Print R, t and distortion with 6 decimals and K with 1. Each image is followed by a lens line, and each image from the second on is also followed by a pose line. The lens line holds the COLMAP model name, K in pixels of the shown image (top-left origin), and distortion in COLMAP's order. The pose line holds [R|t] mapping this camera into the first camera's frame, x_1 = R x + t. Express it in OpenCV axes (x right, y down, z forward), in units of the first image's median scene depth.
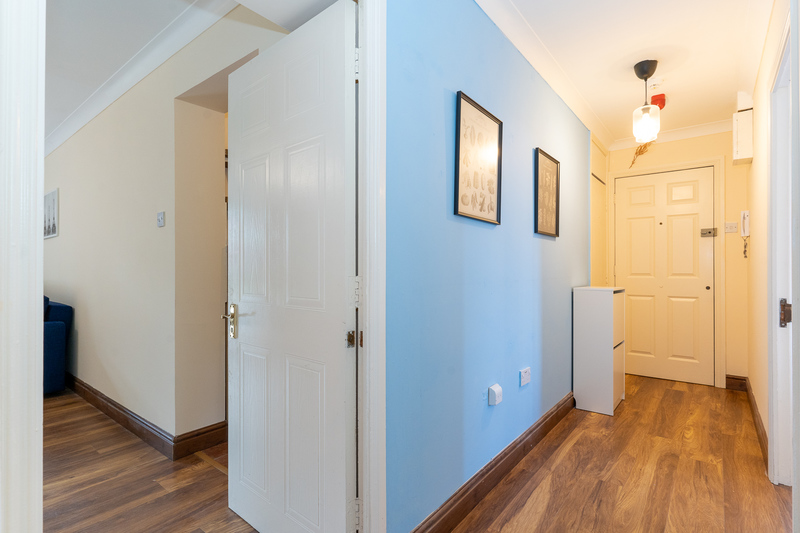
lens RADIAL K [[405.5, 0, 398.3], [0, 405.5, 265.7], [0, 0, 1]] dist [0.001565, 0.001501]
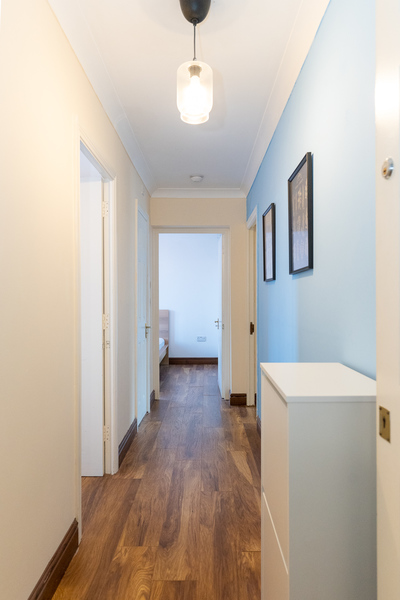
lens RADIAL K [[402.6, 0, 200.1], [0, 402.6, 301.1], [0, 0, 1]] dist [-0.006662, -0.000702]
pose [[-0.792919, 0.001935, -0.609324, 1.197557], [0.007764, 0.999946, -0.006927, -0.020972], [0.609277, -0.010223, -0.792891, 1.819332]]
